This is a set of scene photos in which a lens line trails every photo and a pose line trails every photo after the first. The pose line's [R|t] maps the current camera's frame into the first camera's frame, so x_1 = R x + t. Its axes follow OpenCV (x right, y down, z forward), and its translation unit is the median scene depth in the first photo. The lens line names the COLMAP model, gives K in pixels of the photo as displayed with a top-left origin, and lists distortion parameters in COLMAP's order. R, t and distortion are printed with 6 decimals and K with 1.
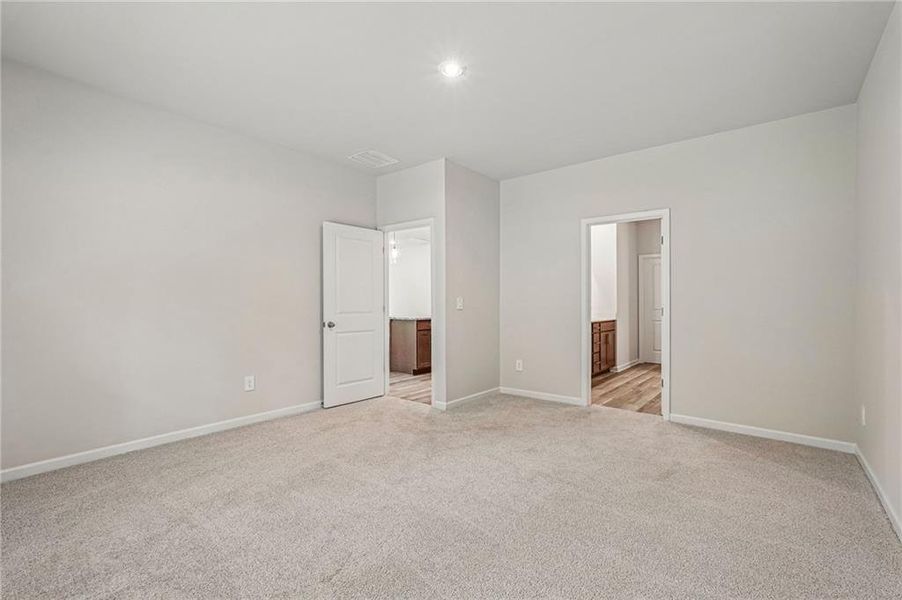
lens RADIAL K [[399.7, 0, 451.2], [0, 399.7, 303.2], [0, 0, 1]] dist [-0.014596, 0.009490]
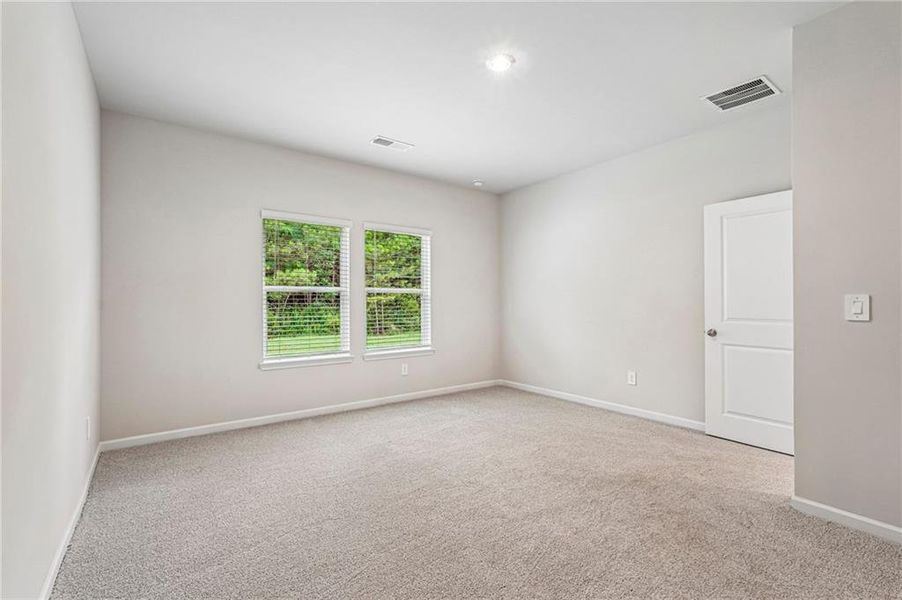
lens RADIAL K [[399.7, 0, 451.2], [0, 399.7, 303.2], [0, 0, 1]] dist [-0.014596, 0.009490]
pose [[-0.231590, -0.006508, -0.972792, 0.675293], [-0.012166, 0.999919, -0.003793, 0.004647], [0.972737, 0.010956, -0.231650, 0.766561]]
